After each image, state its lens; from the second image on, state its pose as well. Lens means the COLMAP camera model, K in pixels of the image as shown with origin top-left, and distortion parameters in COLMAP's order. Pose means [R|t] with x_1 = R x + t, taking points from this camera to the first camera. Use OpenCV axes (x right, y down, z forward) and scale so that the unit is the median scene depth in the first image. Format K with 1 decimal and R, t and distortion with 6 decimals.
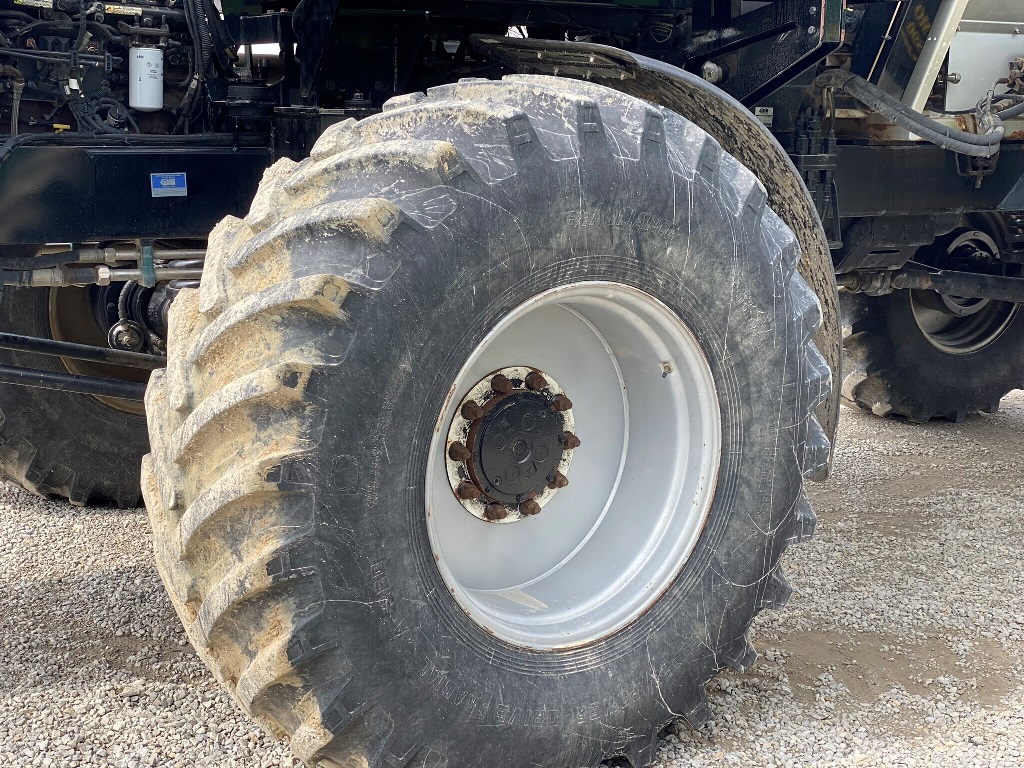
lens RADIAL K [[1557.7, 0, 512.0], [0, 1557.7, 384.0], [0, 0, 1]] dist [0.124845, -0.021400]
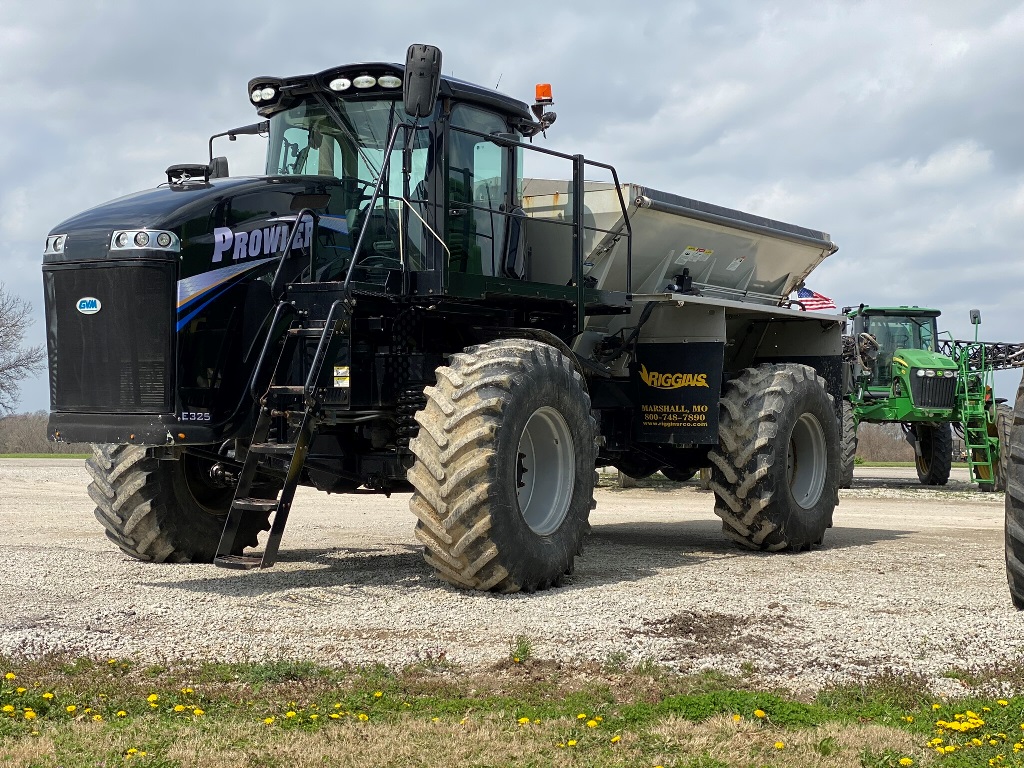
lens RADIAL K [[1557.7, 0, 512.0], [0, 1557.7, 384.0], [0, 0, 1]] dist [0.124845, -0.021400]
pose [[0.905977, -0.004574, 0.423302, -1.380012], [0.084869, 0.981603, -0.171035, 0.429237], [-0.414733, 0.190879, 0.889698, -1.760060]]
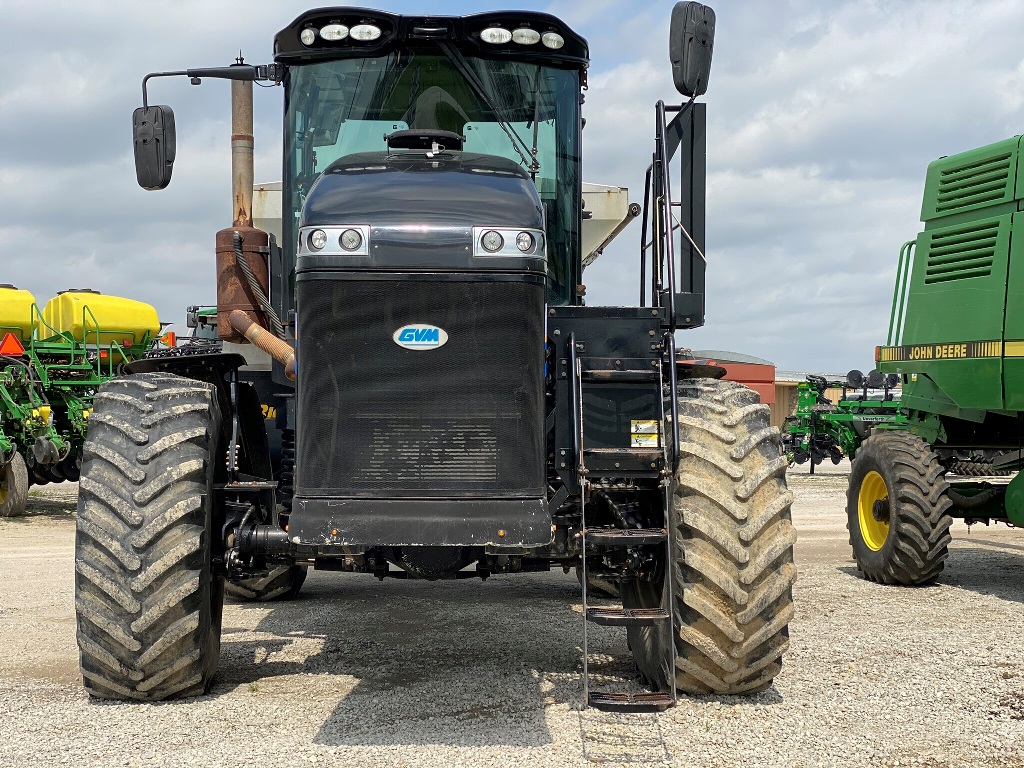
lens RADIAL K [[1557.7, 0, 512.0], [0, 1557.7, 384.0], [0, 0, 1]] dist [0.124845, -0.021400]
pose [[0.464809, -0.010478, 0.885349, -2.503071], [0.168213, 0.982764, -0.076681, -0.061985], [-0.869285, 0.184570, 0.458560, 0.189006]]
